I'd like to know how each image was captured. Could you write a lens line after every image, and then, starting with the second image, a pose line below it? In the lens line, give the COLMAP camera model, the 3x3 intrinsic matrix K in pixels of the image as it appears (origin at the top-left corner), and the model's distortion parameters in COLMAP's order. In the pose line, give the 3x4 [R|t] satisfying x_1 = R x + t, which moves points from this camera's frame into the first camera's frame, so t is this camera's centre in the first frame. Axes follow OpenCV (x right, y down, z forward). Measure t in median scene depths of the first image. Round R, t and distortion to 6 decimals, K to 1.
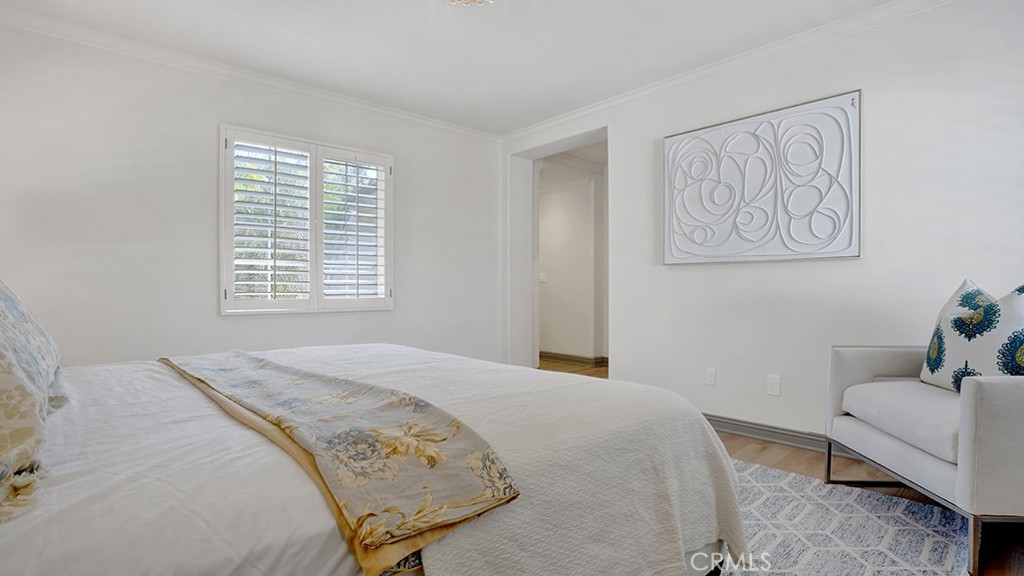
lens RADIAL K [[492.7, 0, 511.6], [0, 492.7, 286.0], [0, 0, 1]] dist [-0.062985, 0.031033]
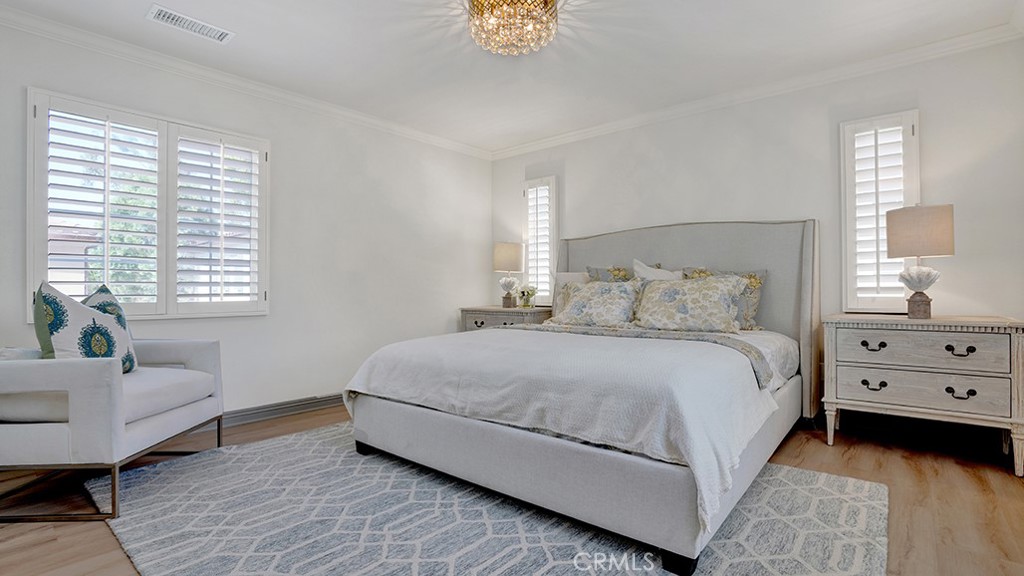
lens RADIAL K [[492.7, 0, 511.6], [0, 492.7, 286.0], [0, 0, 1]] dist [-0.062985, 0.031033]
pose [[-0.992282, 0.000036, -0.123999, 0.059753], [0.001598, 0.999921, -0.012493, 0.004320], [0.123989, -0.012595, -0.992204, 2.145270]]
